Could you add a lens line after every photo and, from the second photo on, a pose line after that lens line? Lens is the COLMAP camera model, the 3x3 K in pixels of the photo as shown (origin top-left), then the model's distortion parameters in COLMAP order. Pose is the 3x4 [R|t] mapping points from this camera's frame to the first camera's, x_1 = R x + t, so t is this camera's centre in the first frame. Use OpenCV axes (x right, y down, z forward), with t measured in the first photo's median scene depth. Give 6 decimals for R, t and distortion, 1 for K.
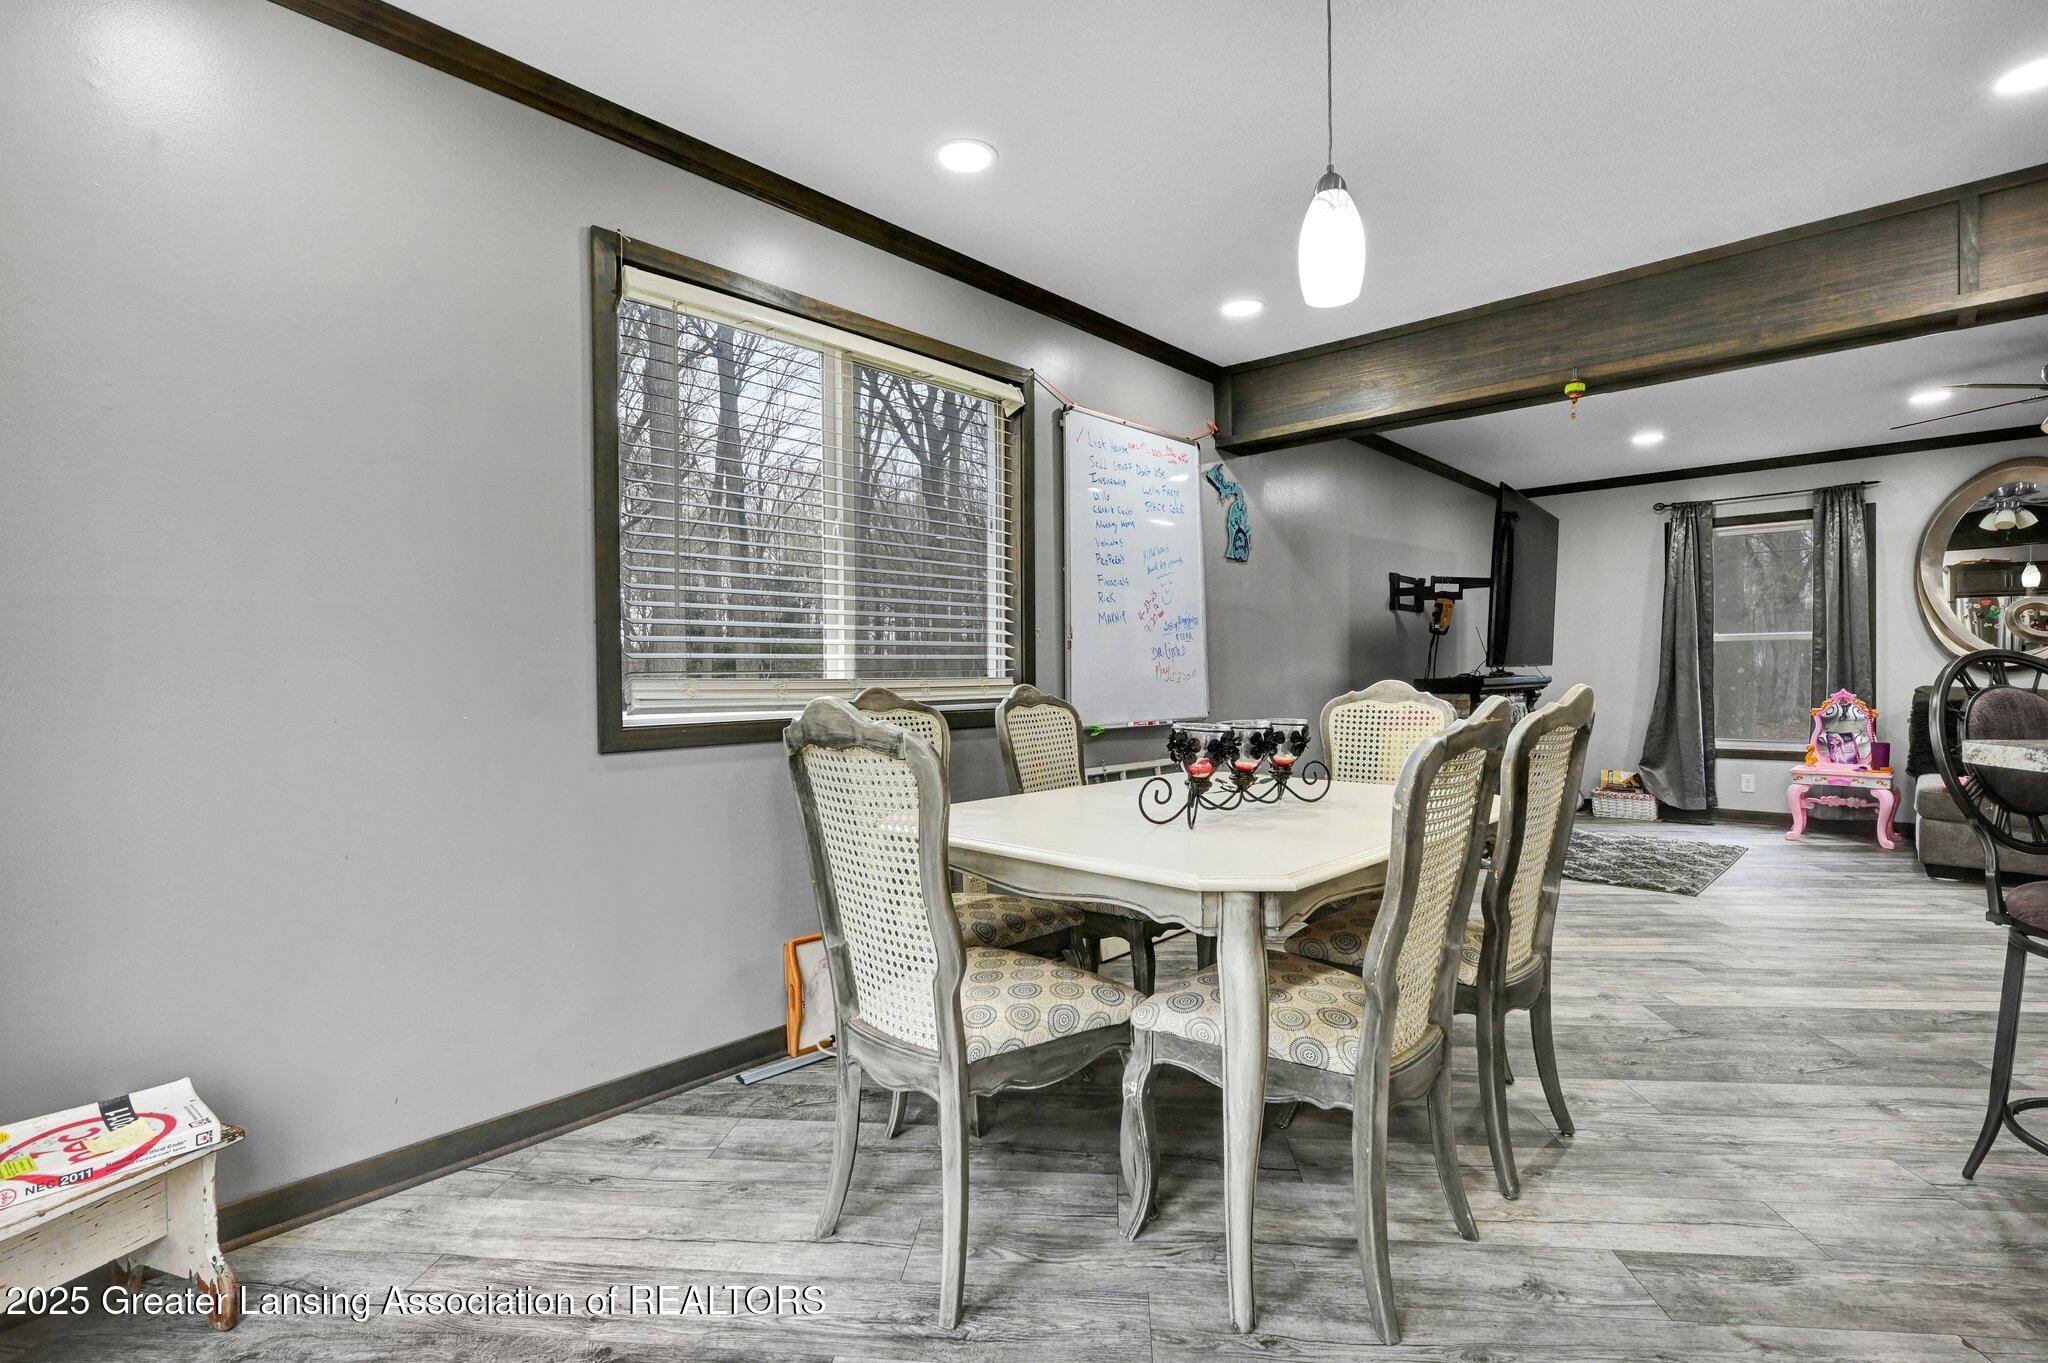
lens RADIAL K [[946.4, 0, 1026.1], [0, 946.4, 681.2], [0, 0, 1]] dist [-0.000308, 0.000420]
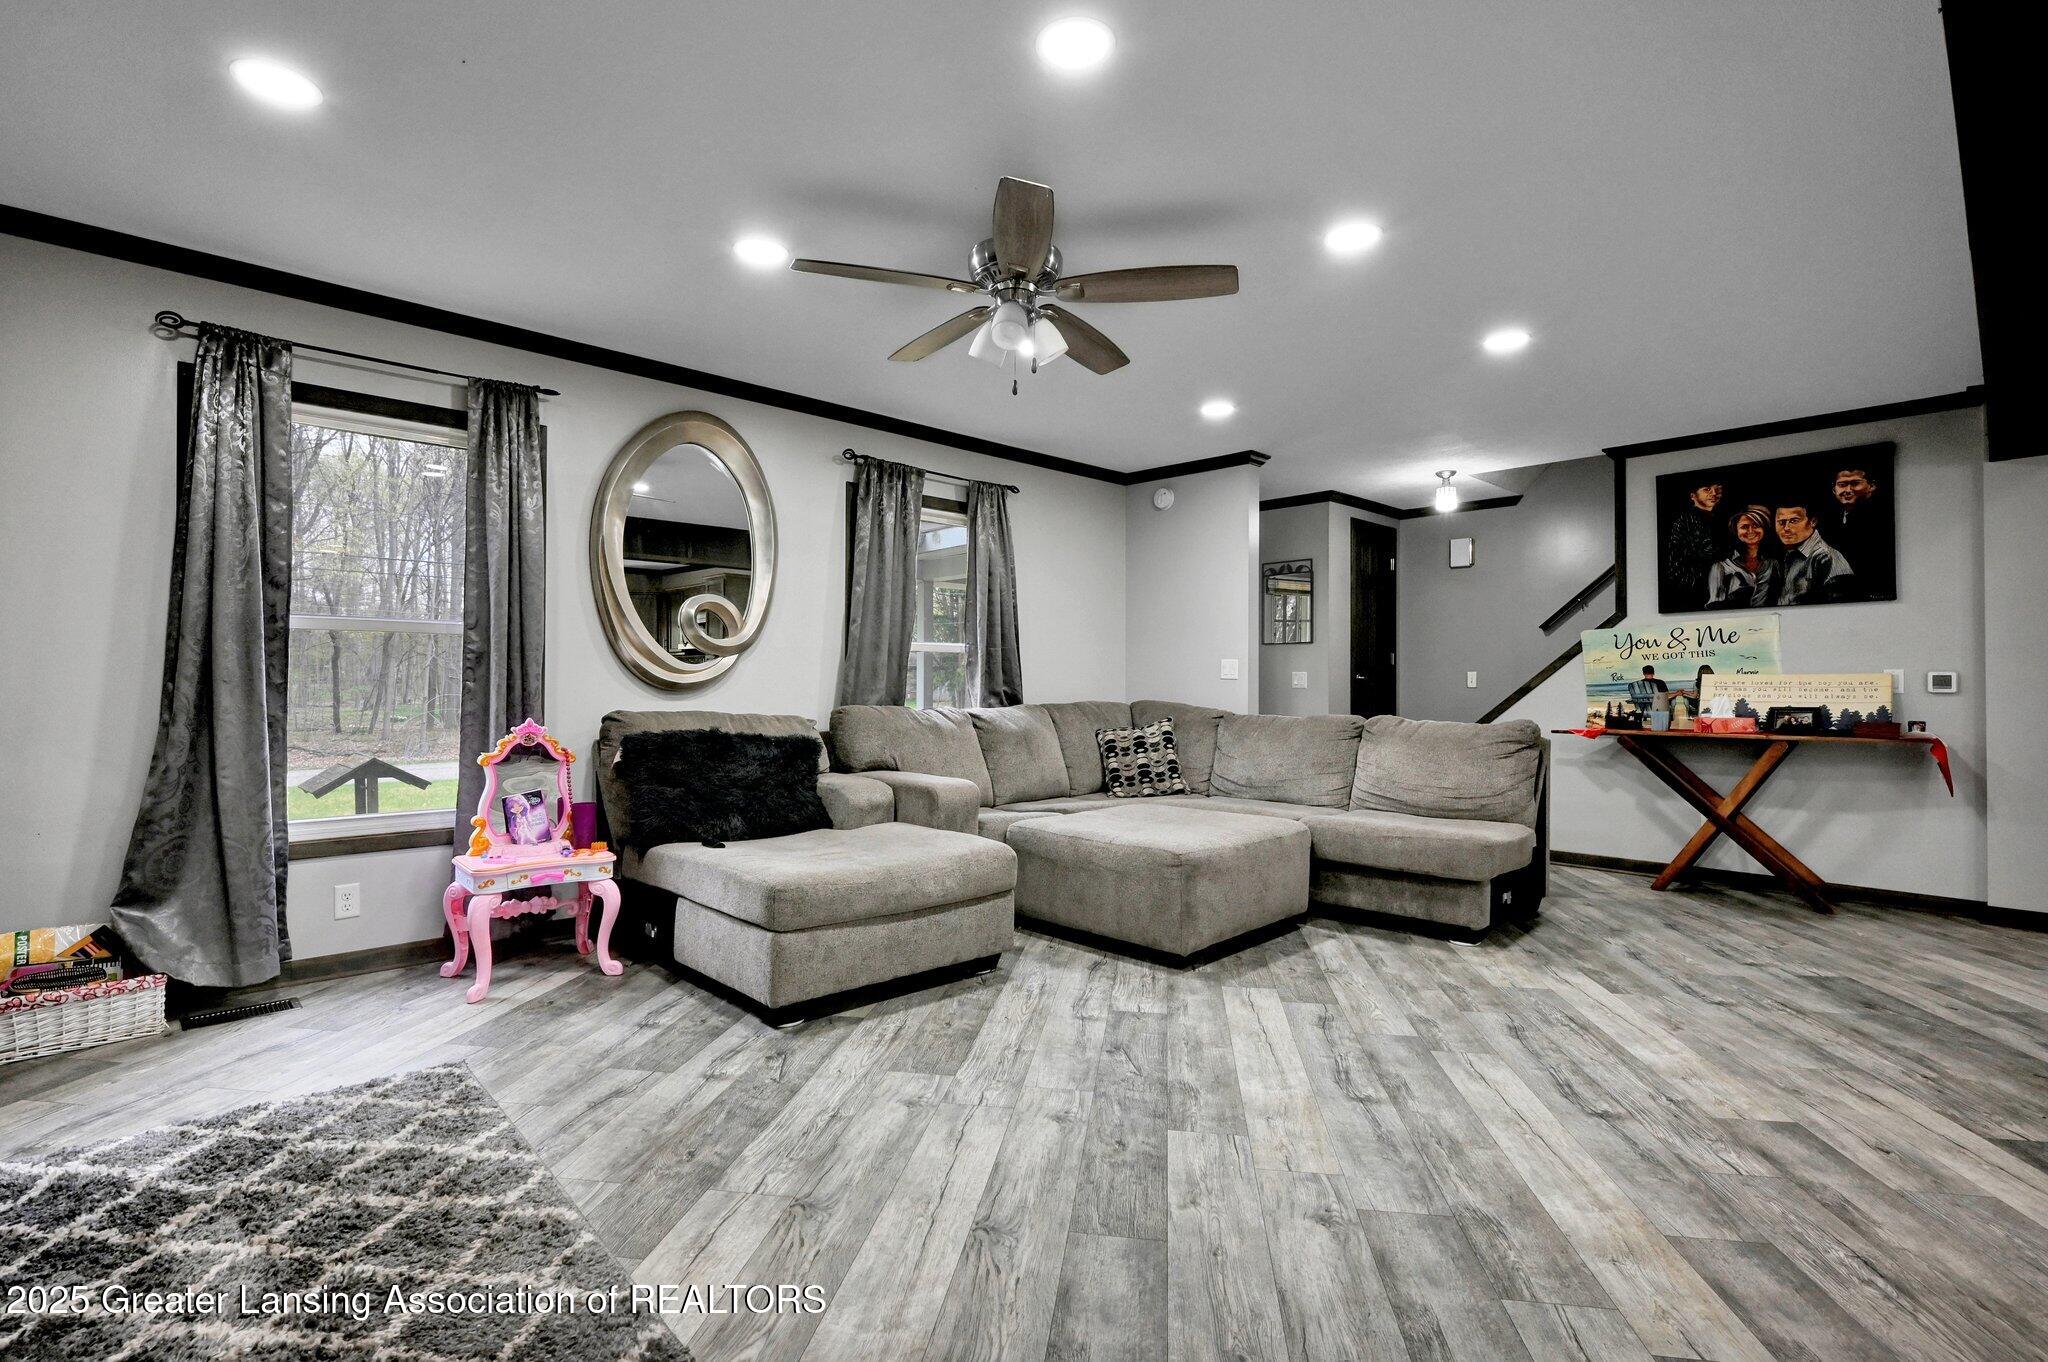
lens RADIAL K [[946.4, 0, 1021.4], [0, 946.4, 664.7], [0, 0, 1]] dist [-0.000308, 0.000420]
pose [[0.070241, 0.027864, 0.997141, 0.275222], [0.006144, 0.999579, -0.028365, -0.005708], [-0.997511, 0.008119, 0.070040, 0.617890]]
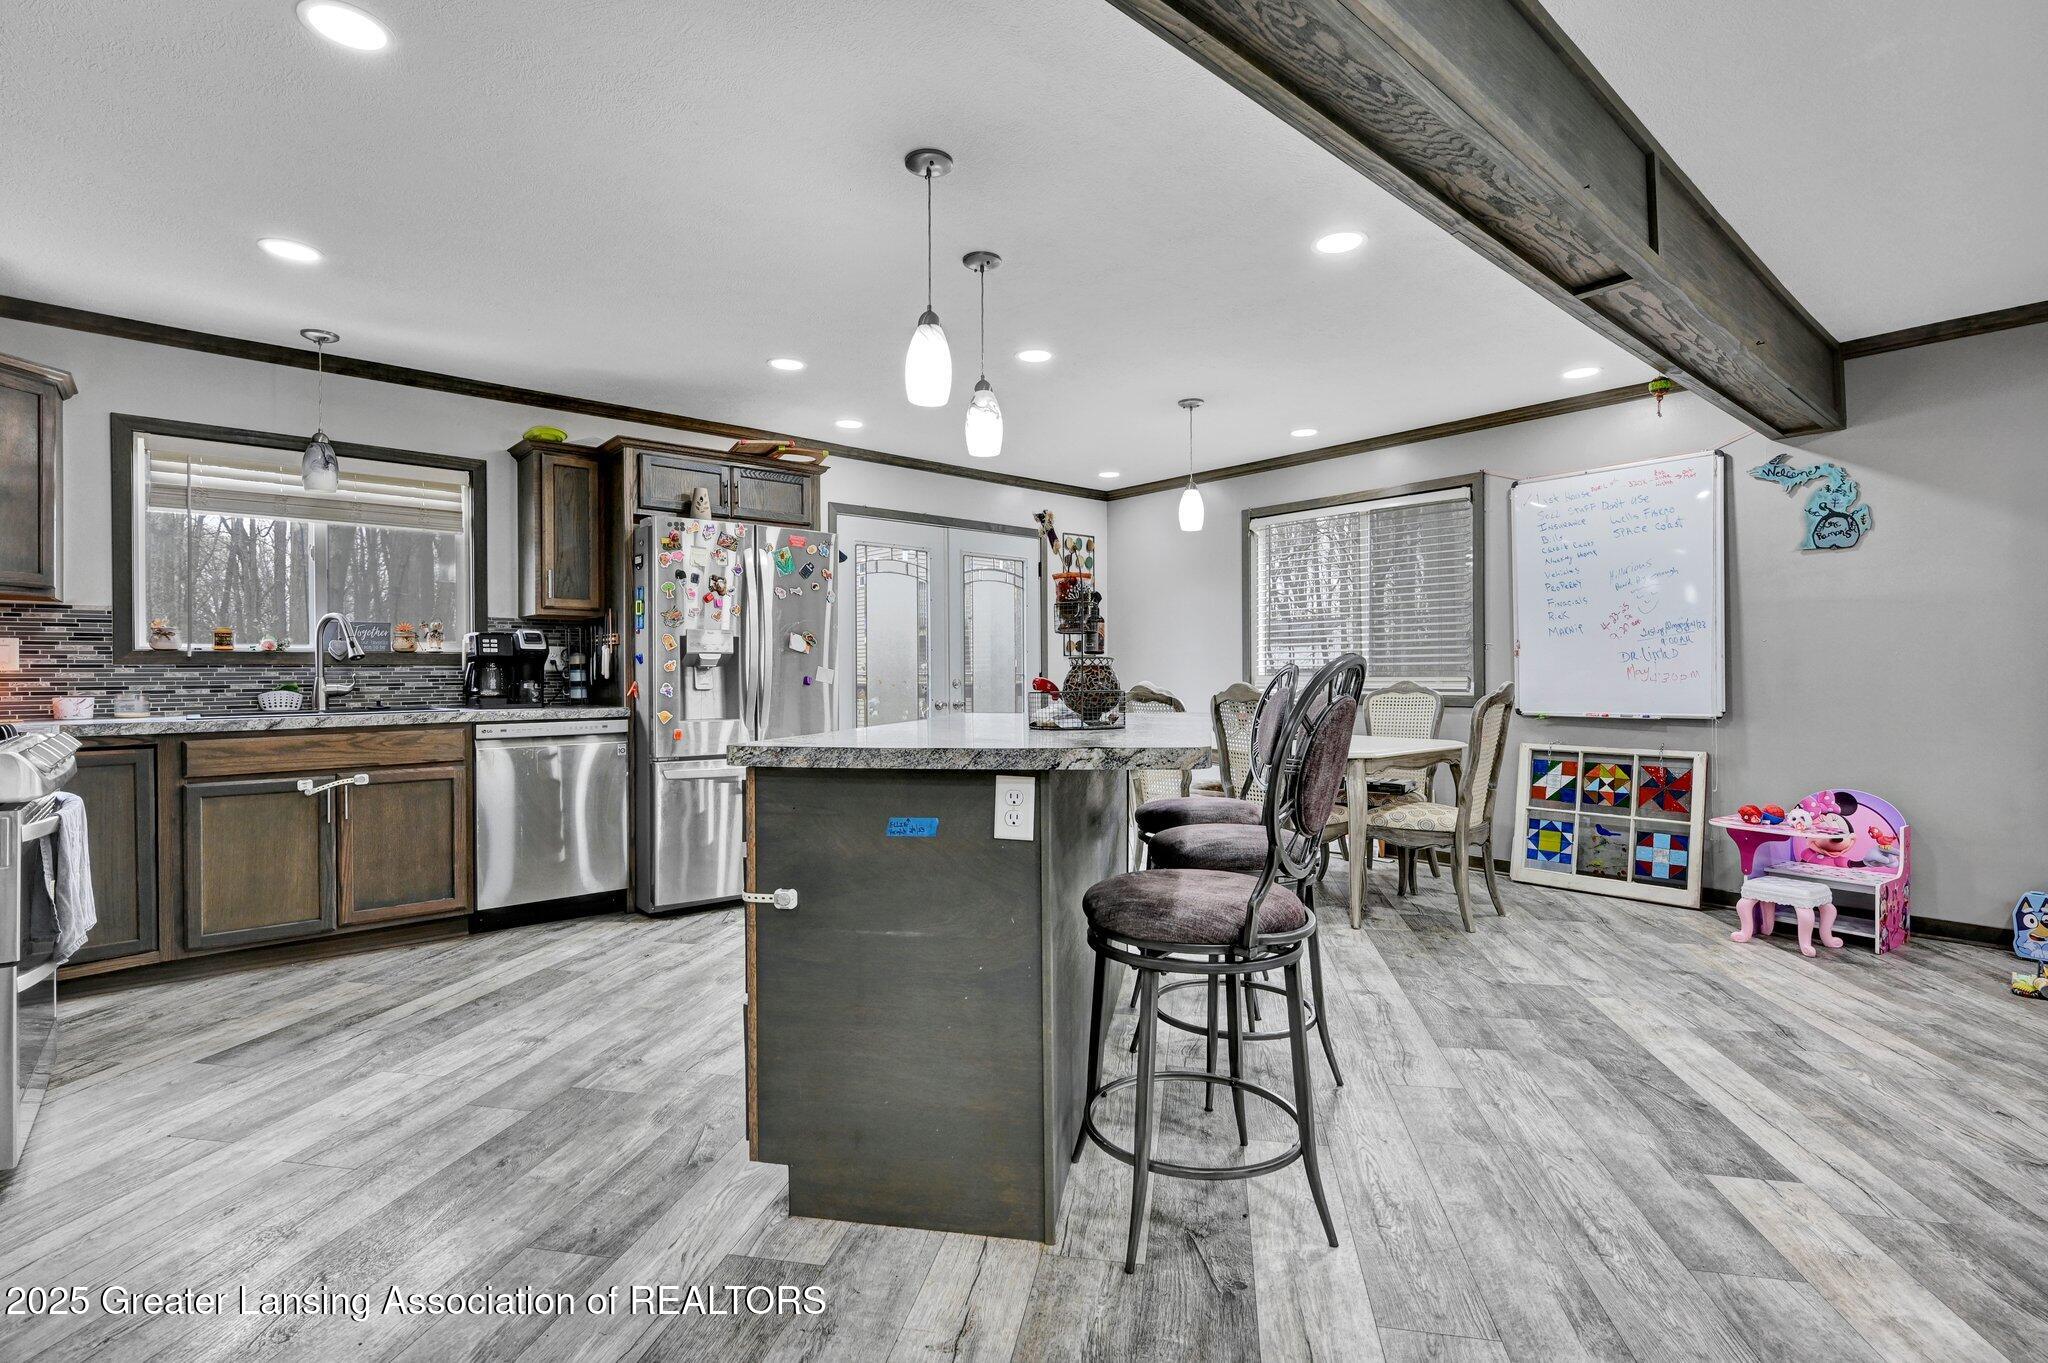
lens RADIAL K [[946.4, 0, 1018.8], [0, 946.4, 683.1], [0, 0, 1]] dist [-0.000308, 0.000420]
pose [[-0.107581, 0.014004, -0.994098, 0.879130], [-0.007654, 0.999859, 0.014914, -0.005510], [0.994167, 0.009213, -0.107459, 0.243648]]
